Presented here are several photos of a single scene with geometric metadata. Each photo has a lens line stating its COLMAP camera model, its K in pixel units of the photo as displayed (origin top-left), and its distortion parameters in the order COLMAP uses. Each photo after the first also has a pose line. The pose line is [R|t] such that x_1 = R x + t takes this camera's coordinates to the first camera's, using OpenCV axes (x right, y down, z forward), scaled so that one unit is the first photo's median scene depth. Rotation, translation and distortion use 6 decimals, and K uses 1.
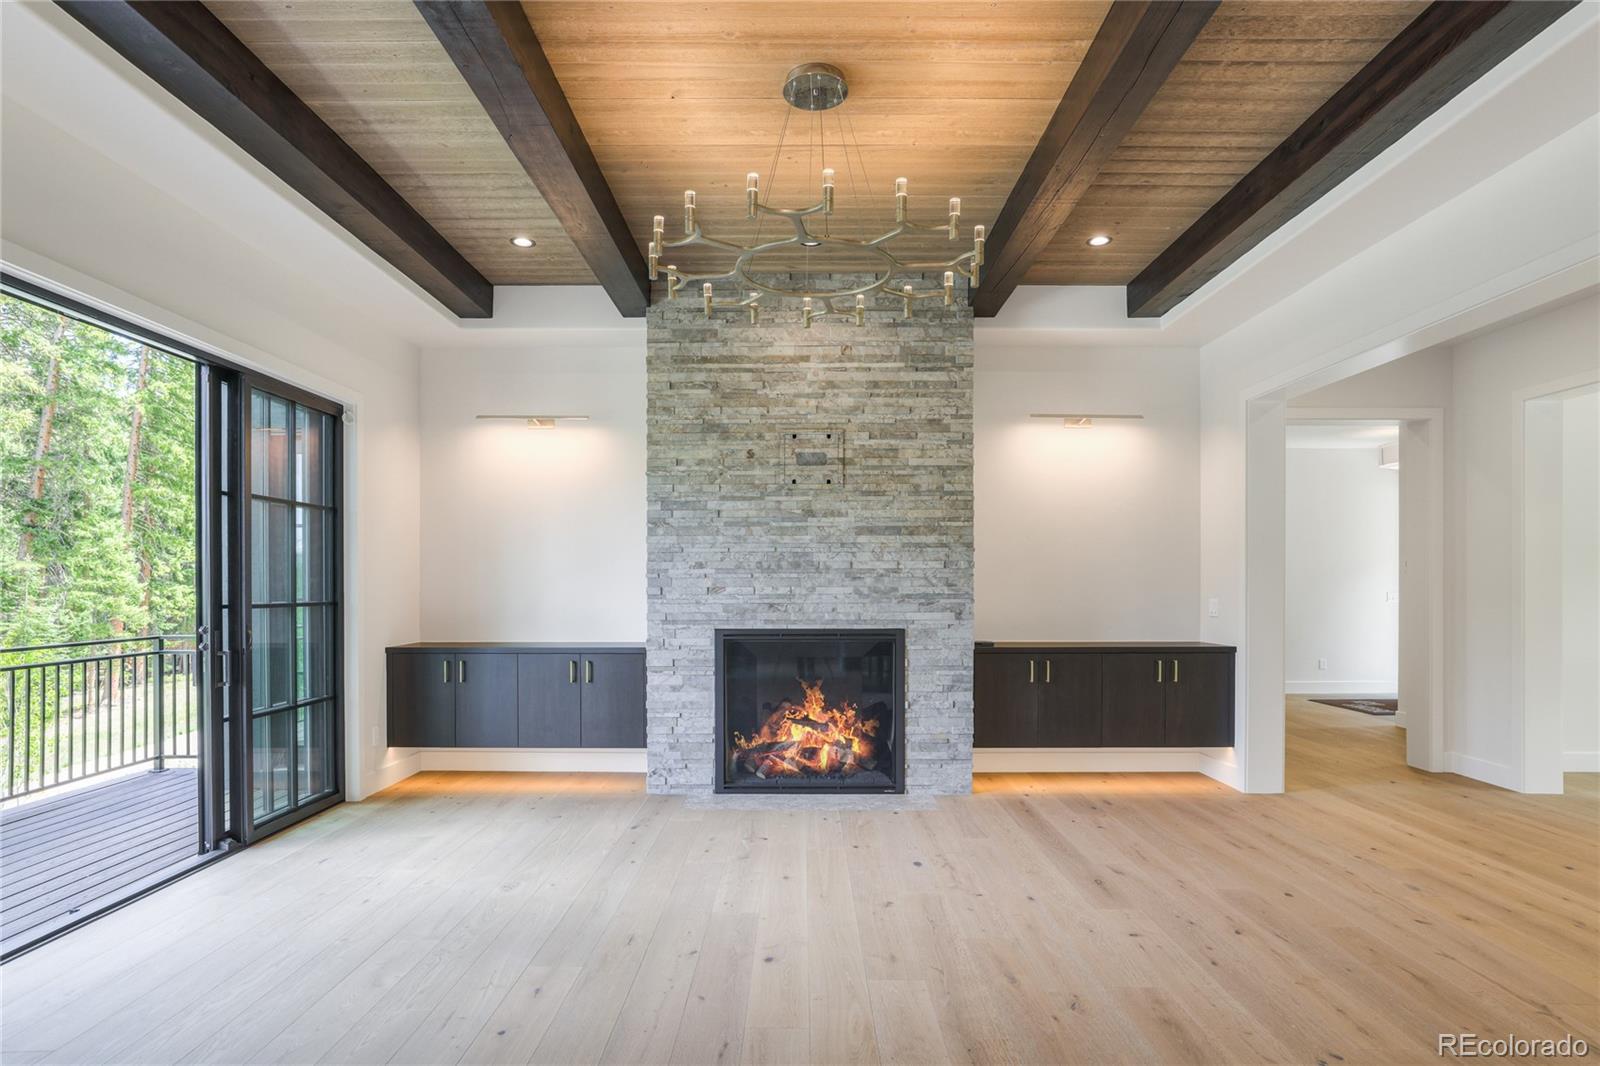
lens RADIAL K [[848.8, 0, 798.1], [0, 848.8, 589.2], [0, 0, 1]] dist [-0.014563, 0.000461]
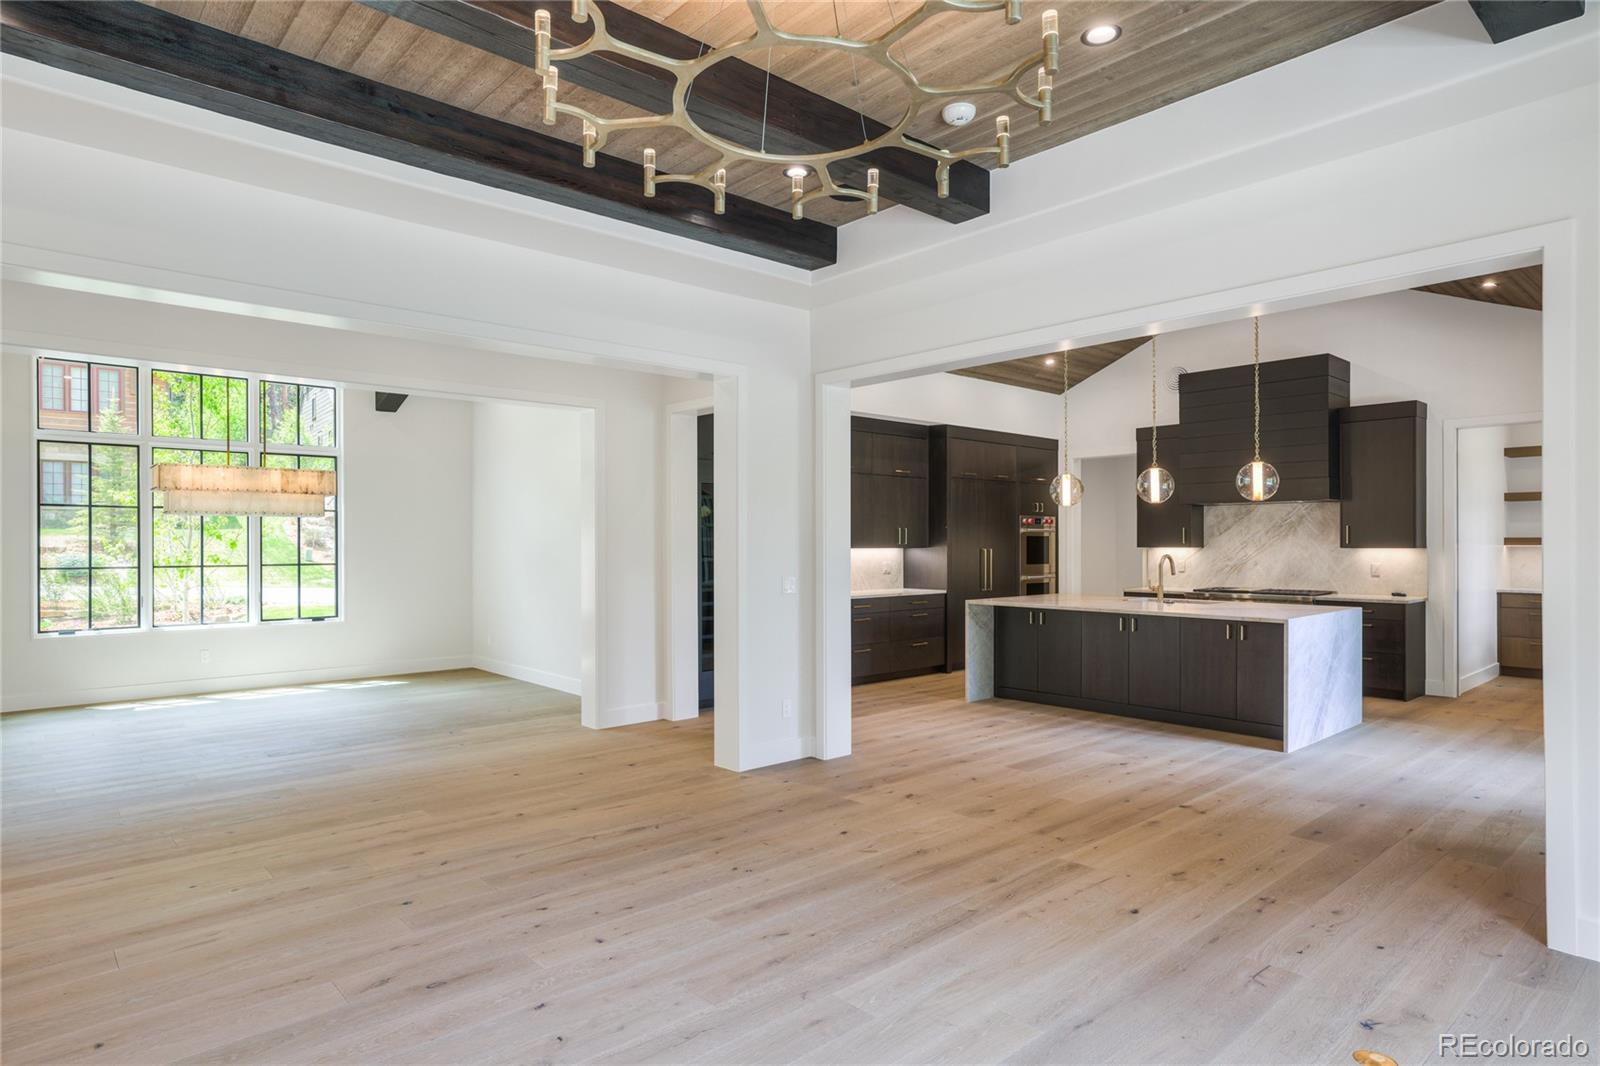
lens RADIAL K [[902.8, 0, 796.1], [0, 902.8, 547.6], [0, 0, 1]] dist [-0.003817, 0.001455]
pose [[-0.670751, -0.002000, 0.741680, -0.307416], [0.008032, 0.999918, 0.009961, -0.027410], [-0.741639, 0.012639, -0.670680, 0.911406]]
